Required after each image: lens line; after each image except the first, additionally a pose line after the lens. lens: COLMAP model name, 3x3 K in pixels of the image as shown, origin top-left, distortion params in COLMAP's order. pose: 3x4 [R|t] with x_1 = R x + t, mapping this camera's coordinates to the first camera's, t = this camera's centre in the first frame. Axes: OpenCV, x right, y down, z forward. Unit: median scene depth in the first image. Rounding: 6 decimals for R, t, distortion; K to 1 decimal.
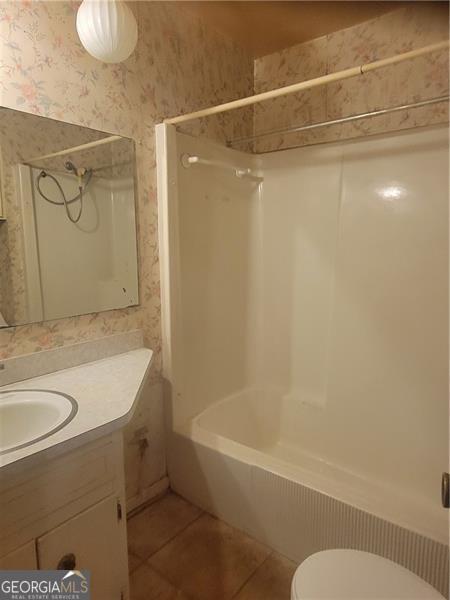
lens RADIAL K [[396.1, 0, 225.0], [0, 396.1, 300.0], [0, 0, 1]] dist [-0.002667, 0.001638]
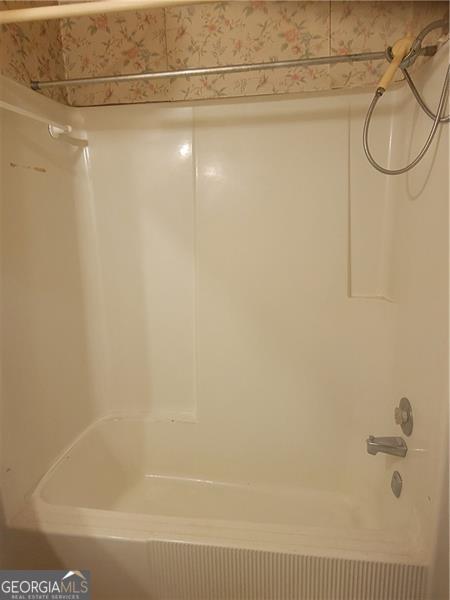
lens RADIAL K [[396.1, 0, 225.0], [0, 396.1, 300.0], [0, 0, 1]] dist [-0.002667, 0.001638]
pose [[0.861808, -0.118139, 0.493286, -0.087886], [0.091081, 0.992735, 0.078628, -0.051245], [-0.498991, -0.022833, 0.866306, 0.238589]]
